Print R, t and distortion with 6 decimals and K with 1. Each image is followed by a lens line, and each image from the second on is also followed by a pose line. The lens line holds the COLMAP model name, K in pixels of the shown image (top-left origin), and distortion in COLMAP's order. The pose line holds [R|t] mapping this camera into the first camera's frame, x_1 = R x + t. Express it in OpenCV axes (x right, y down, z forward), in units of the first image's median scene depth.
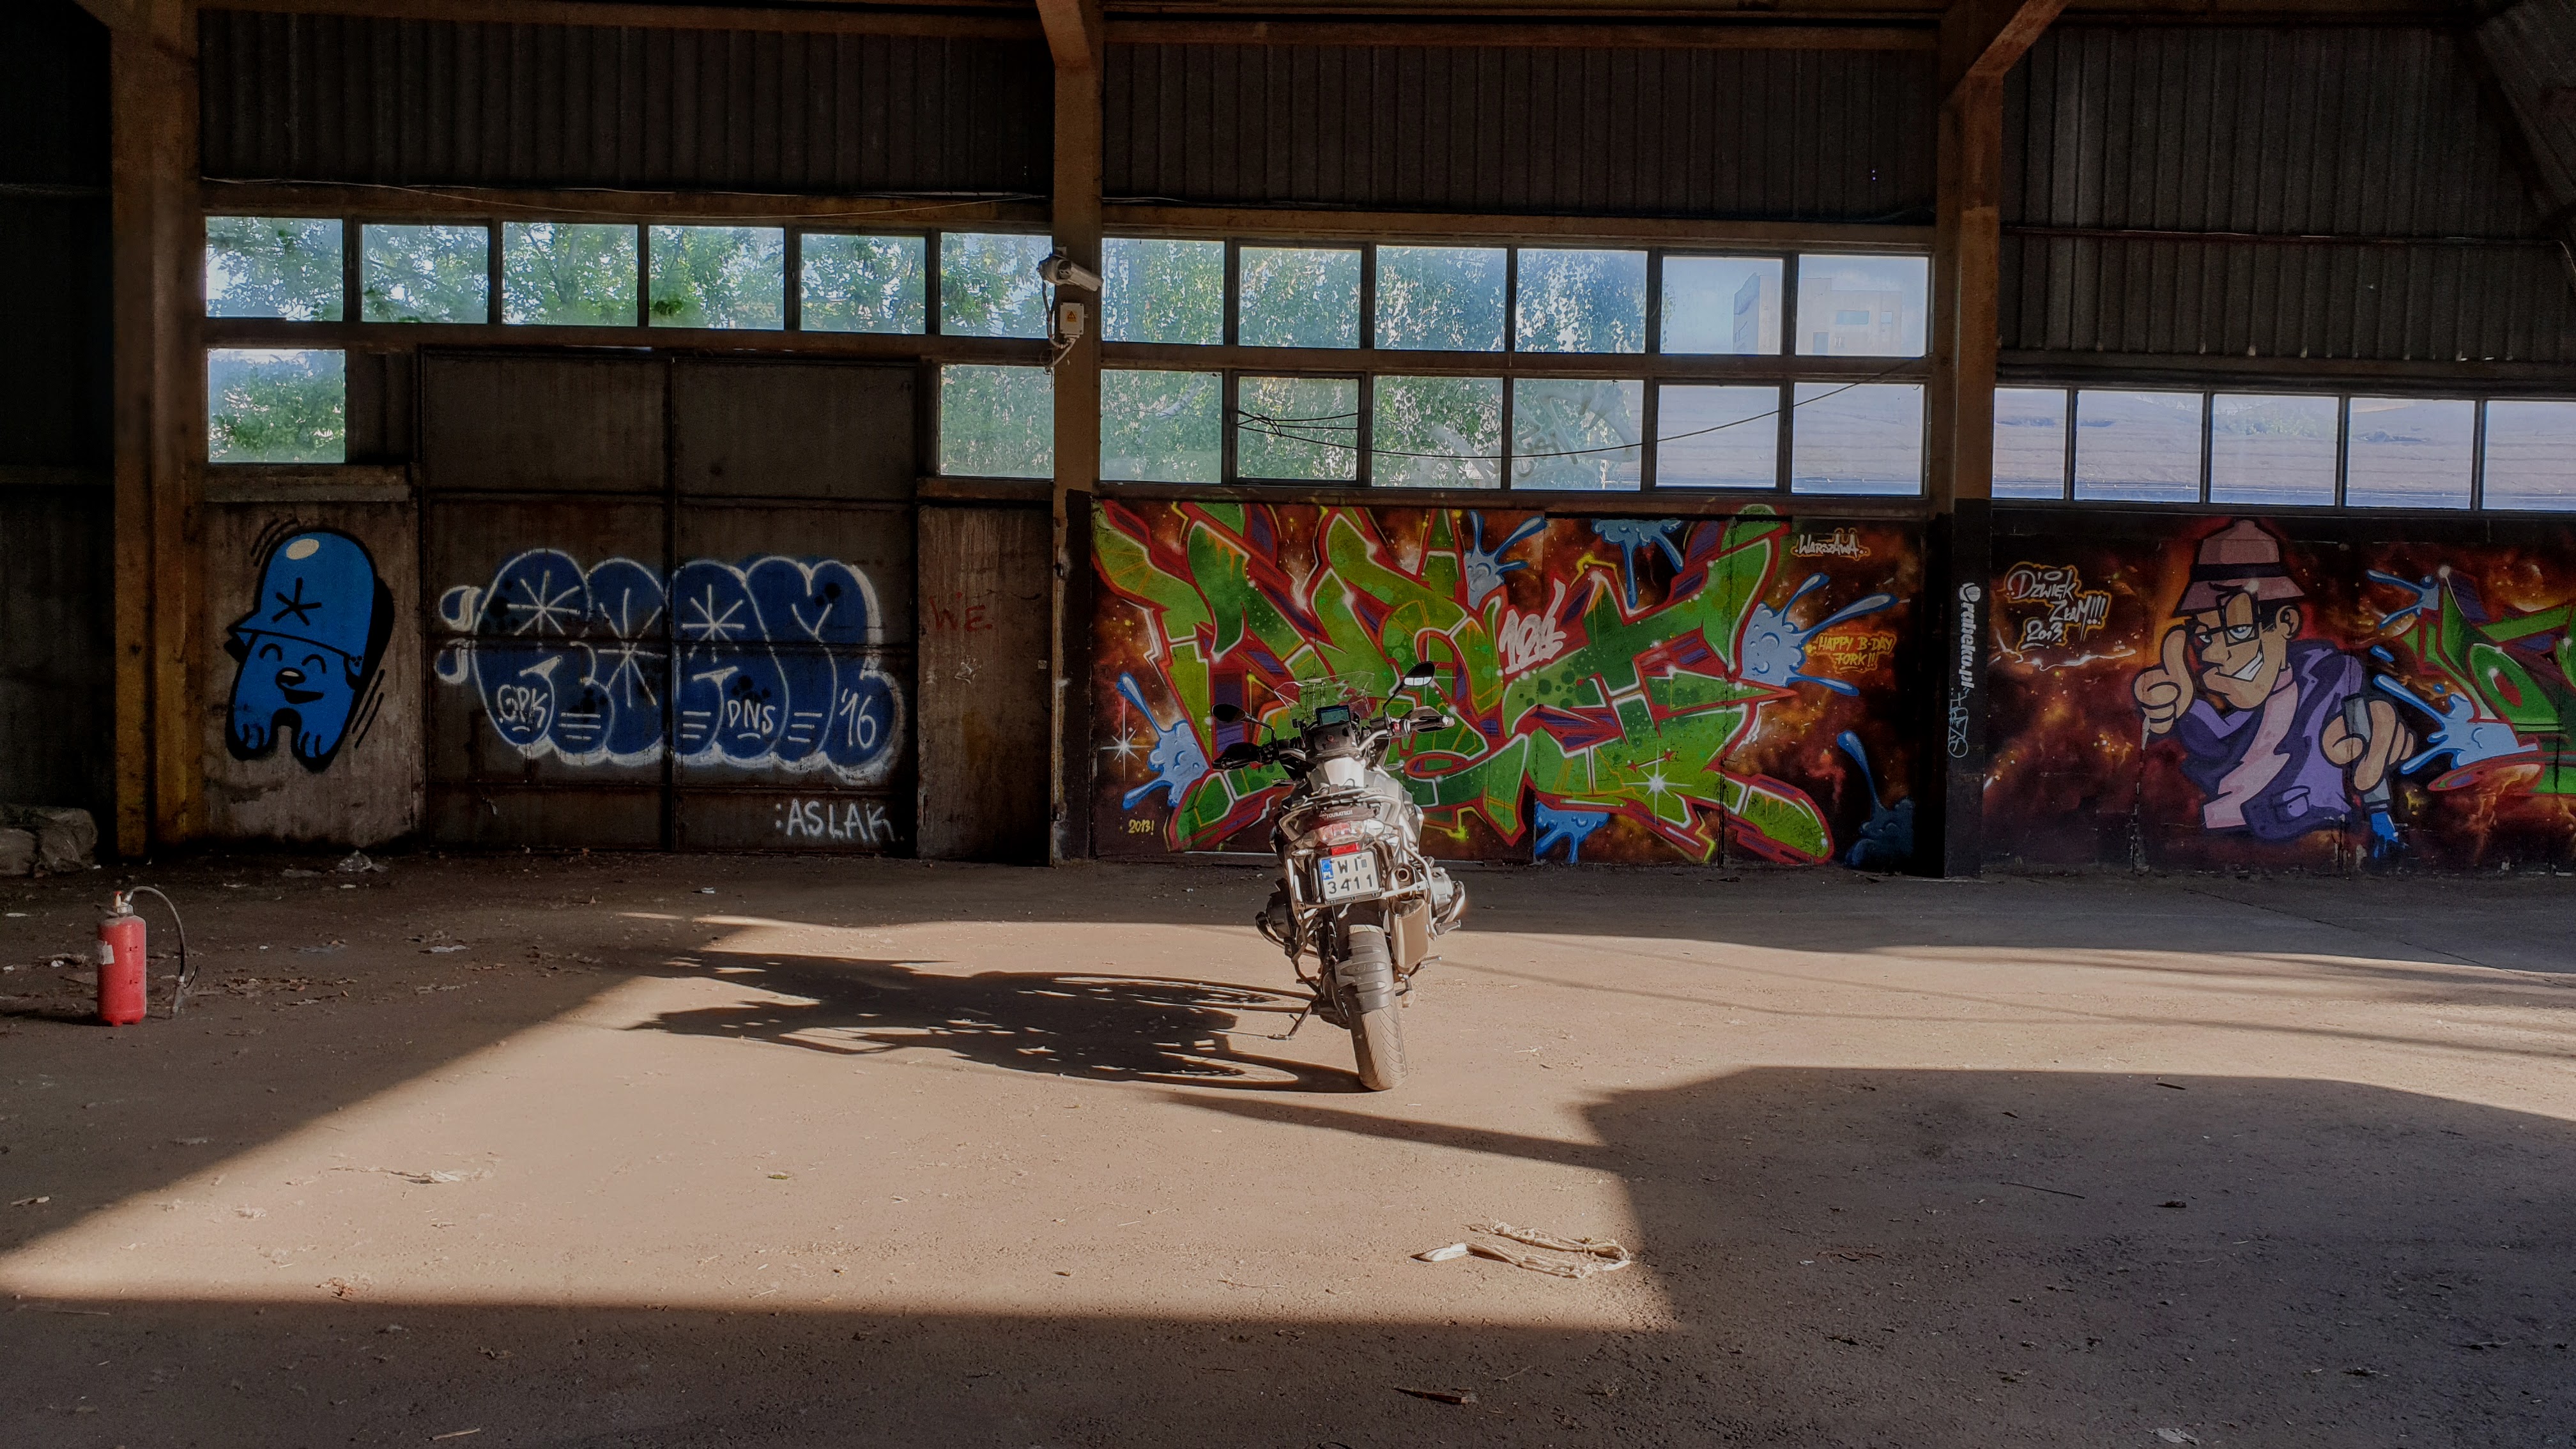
lens RADIAL K [[2041.4, 0, 1294.8], [0, 2041.4, 770.3], [0, 0, 1]] dist [0.090047, -0.154654]
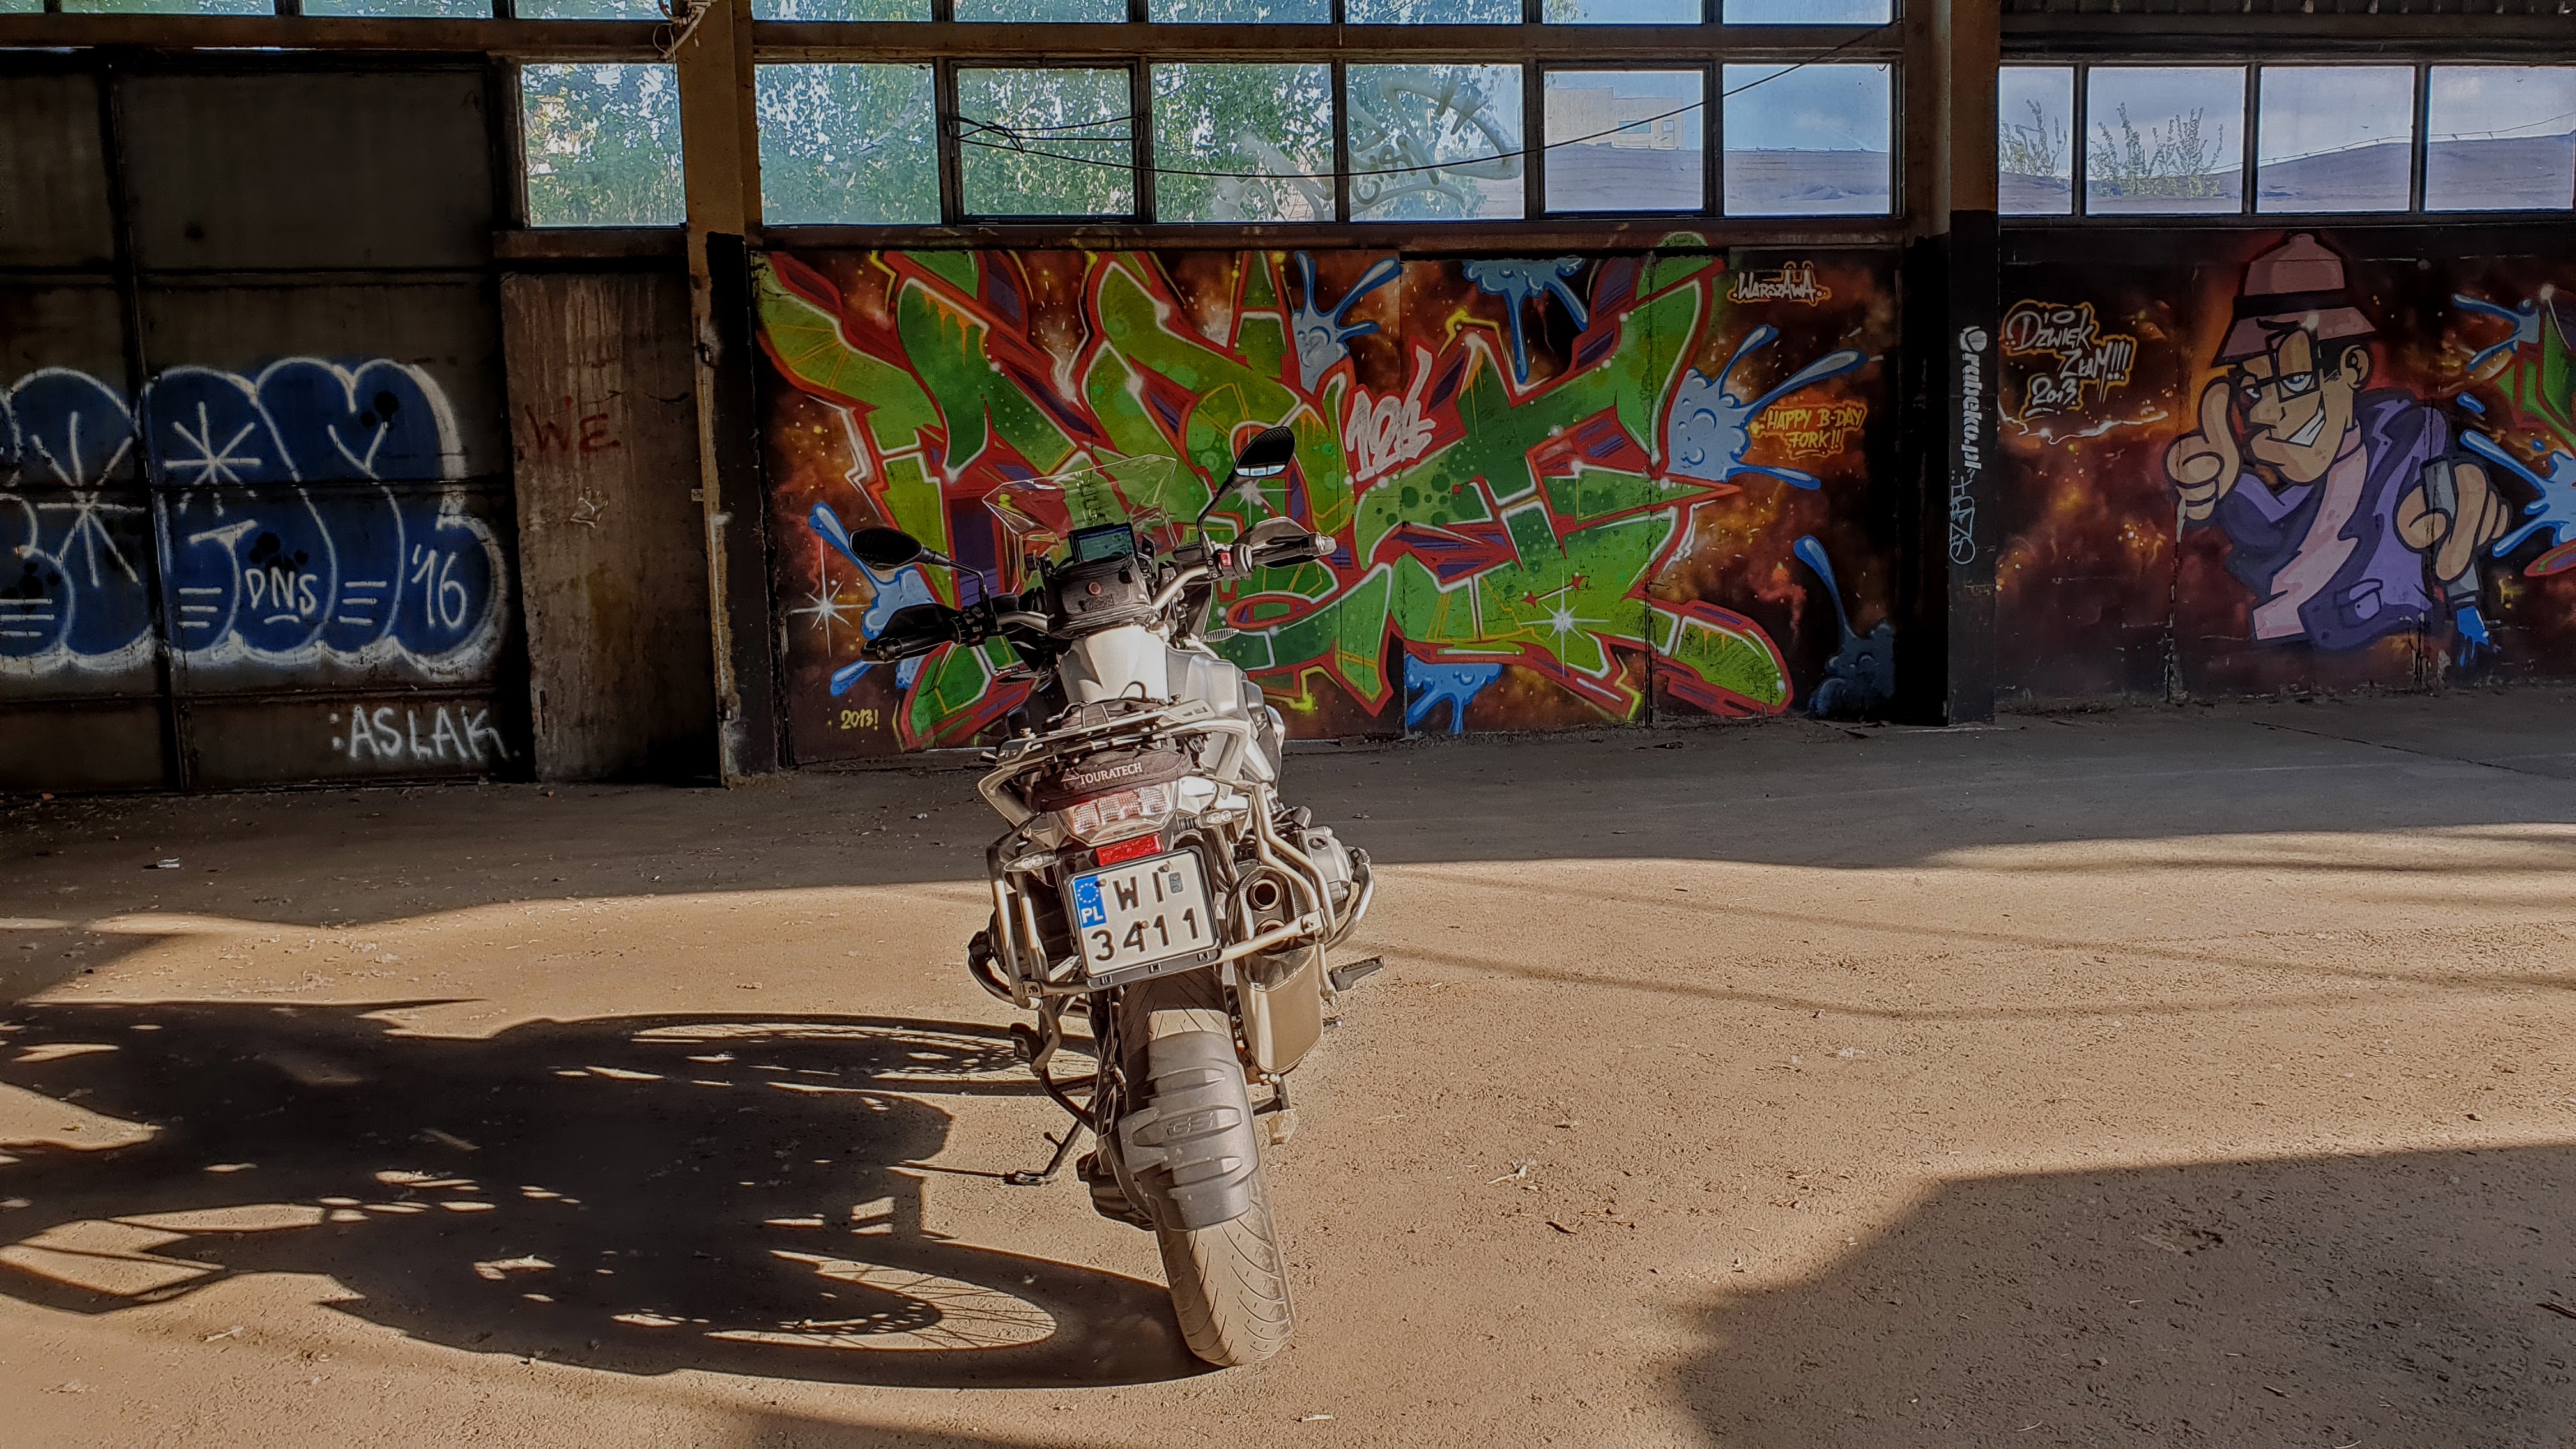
lens RADIAL K [[2041.4, 0, 1294.8], [0, 2041.4, 770.3], [0, 0, 1]] dist [0.090047, -0.154654]
pose [[0.994177, -0.058865, 0.090265, 0.009139], [0.051900, 0.995628, 0.077661, -0.002263], [-0.094442, -0.072524, 0.992885, 0.265624]]
